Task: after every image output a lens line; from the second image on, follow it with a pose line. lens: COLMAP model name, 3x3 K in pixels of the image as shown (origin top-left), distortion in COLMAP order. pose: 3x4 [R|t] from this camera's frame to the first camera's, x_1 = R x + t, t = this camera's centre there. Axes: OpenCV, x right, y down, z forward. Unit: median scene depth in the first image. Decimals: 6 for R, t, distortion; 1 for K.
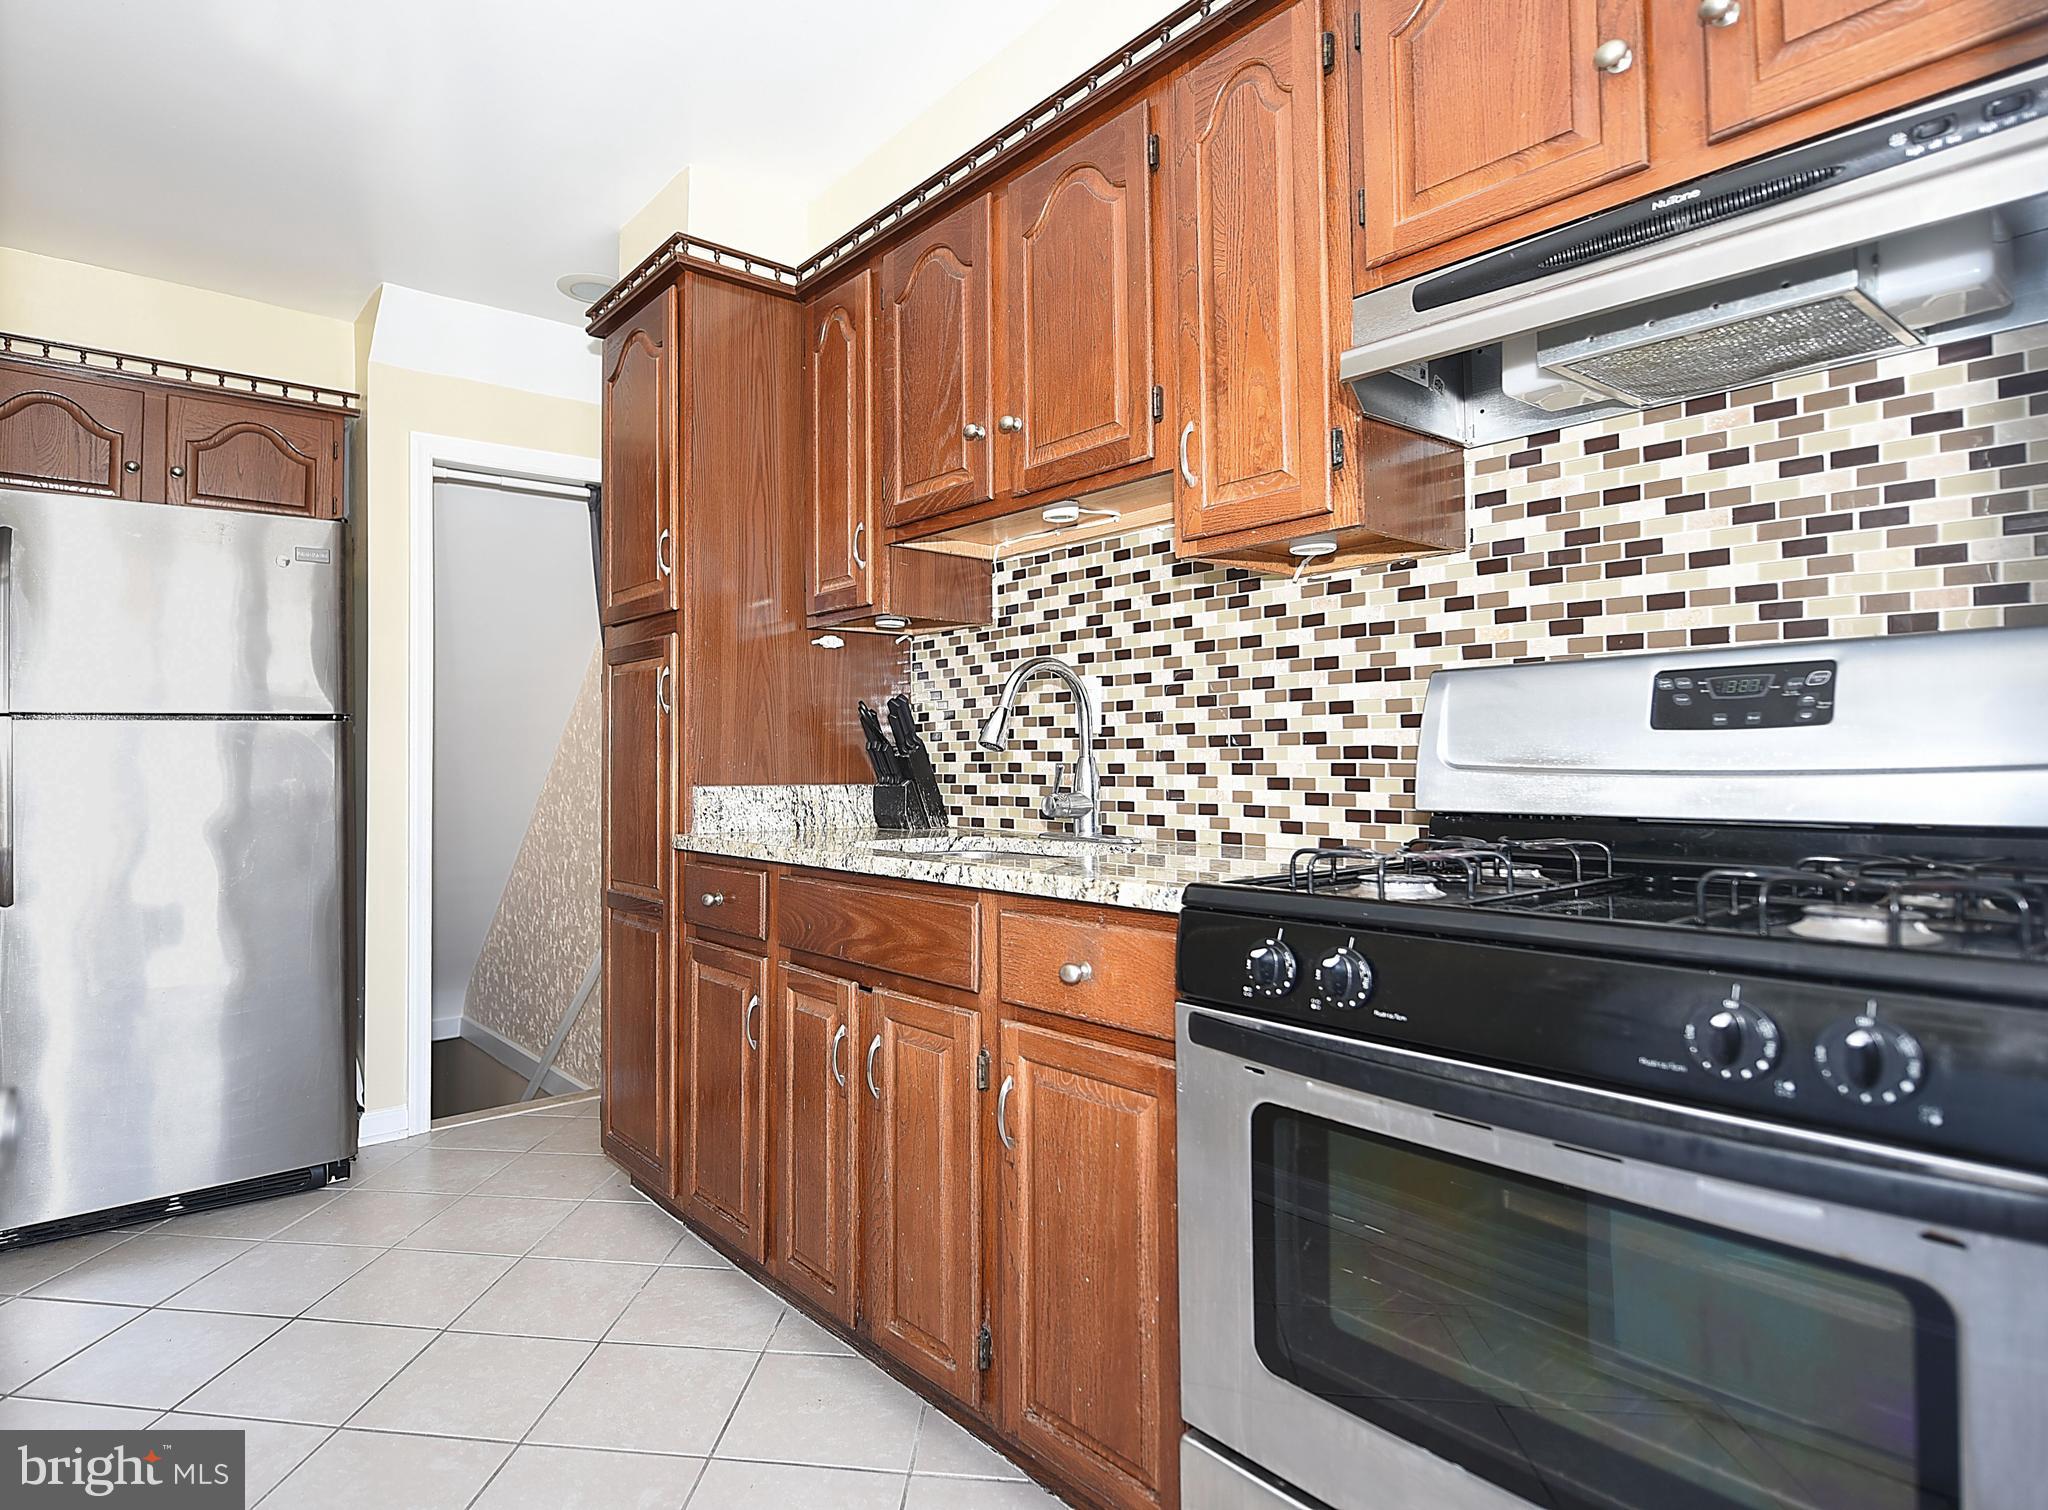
lens RADIAL K [[1166.4, 0, 1024.4], [0, 1166.4, 750.1], [0, 0, 1]] dist [-0.001235, -0.000061]
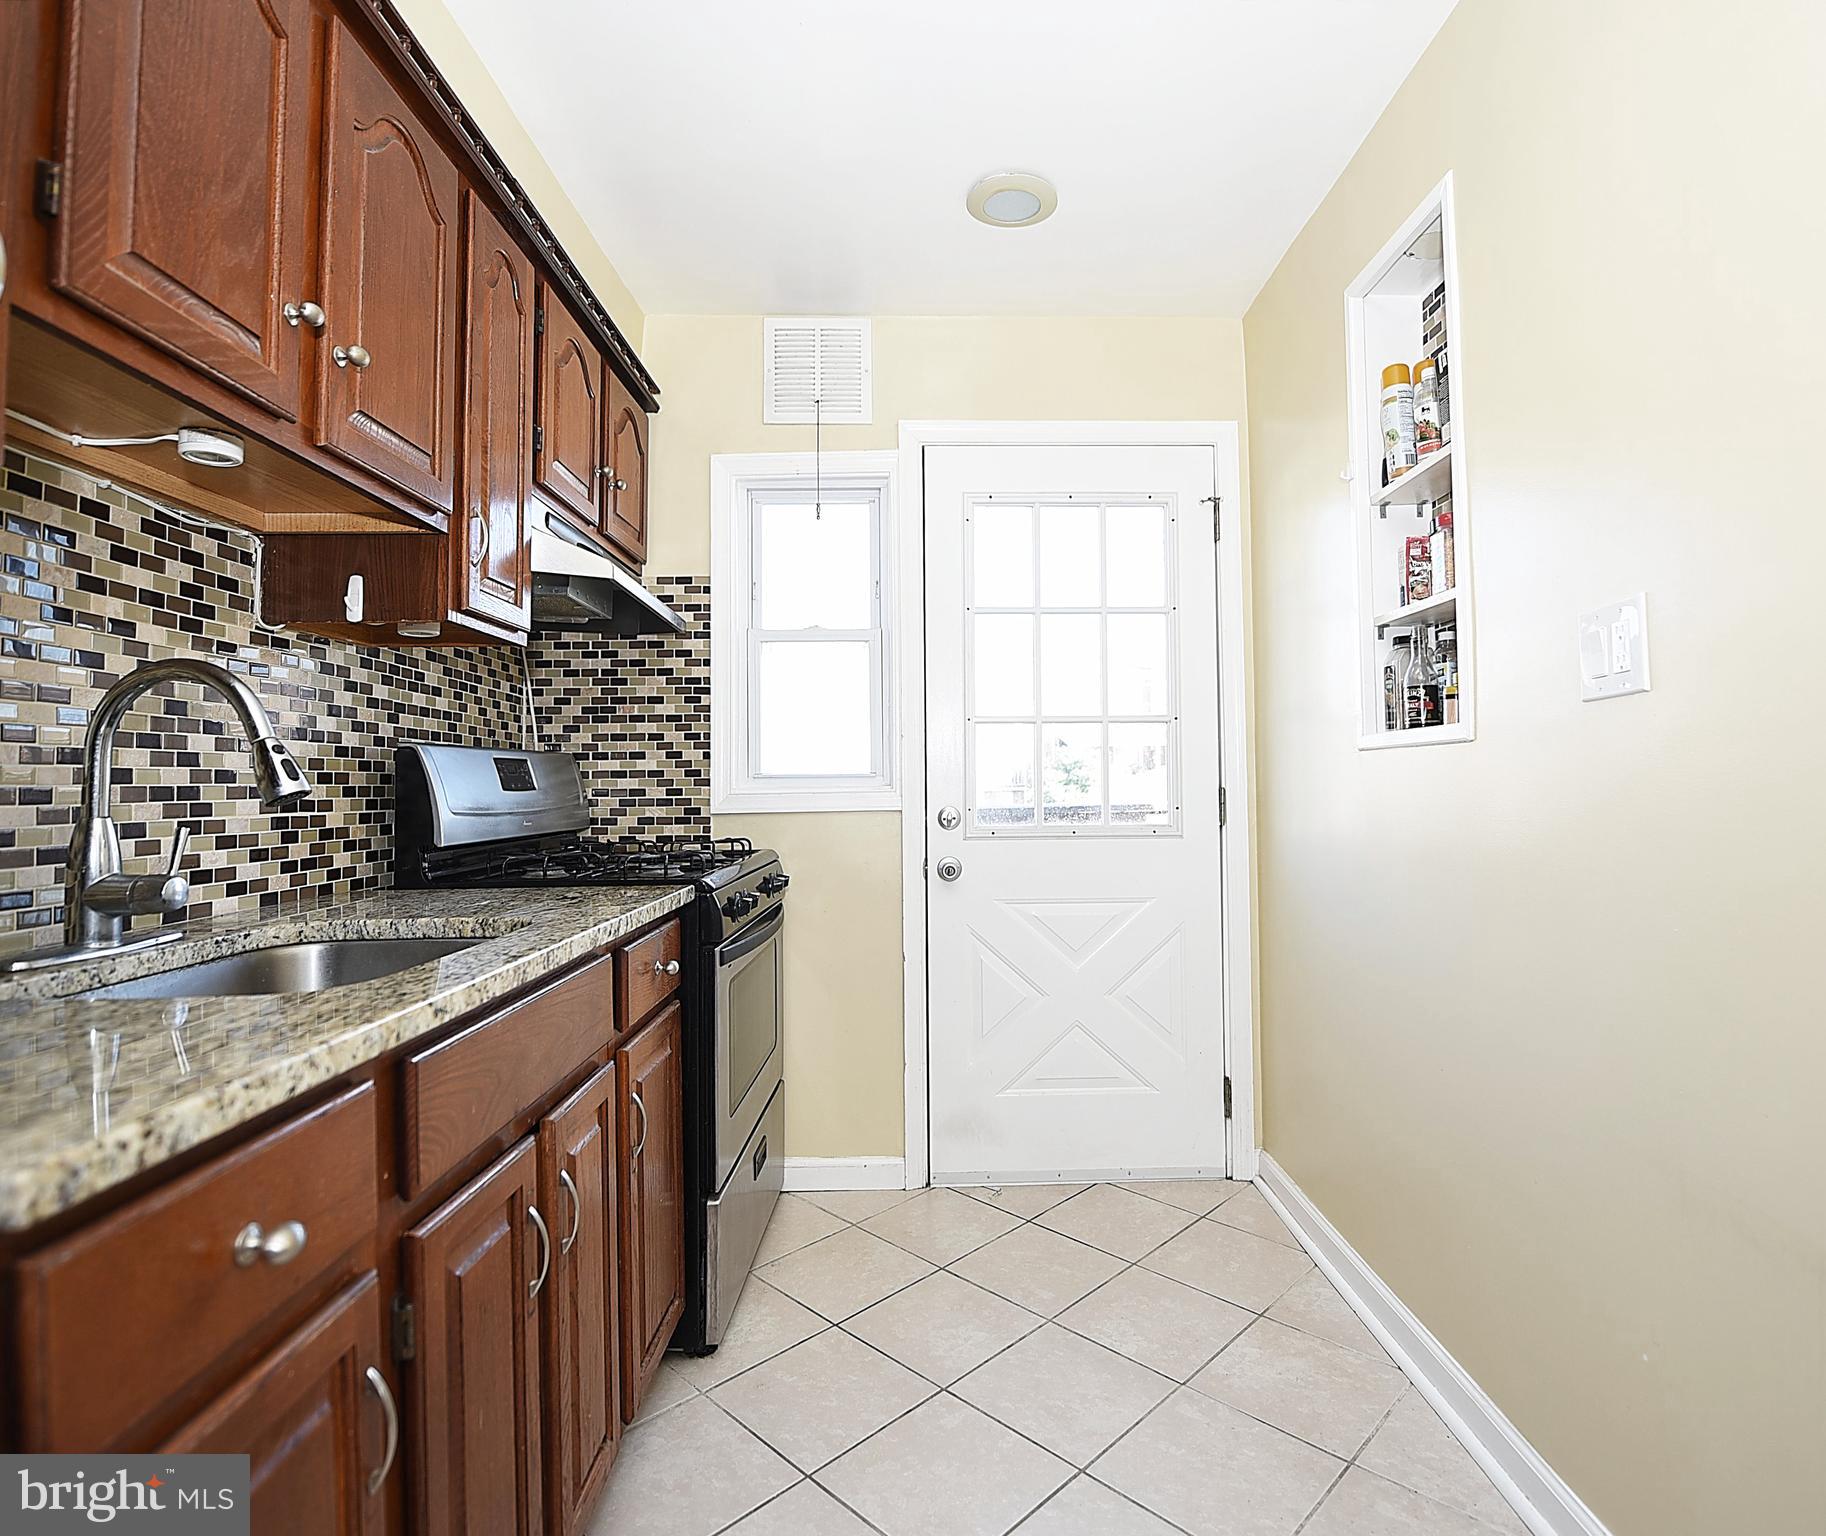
lens RADIAL K [[989.2, 0, 916.7], [0, 989.2, 766.6], [0, 0, 1]] dist [-0.000072, -0.000048]
pose [[-0.753868, 0.017043, 0.656805, -0.674332], [-0.004200, 0.999518, -0.030756, -0.008023], [-0.657012, -0.025945, -0.753433, 1.210416]]
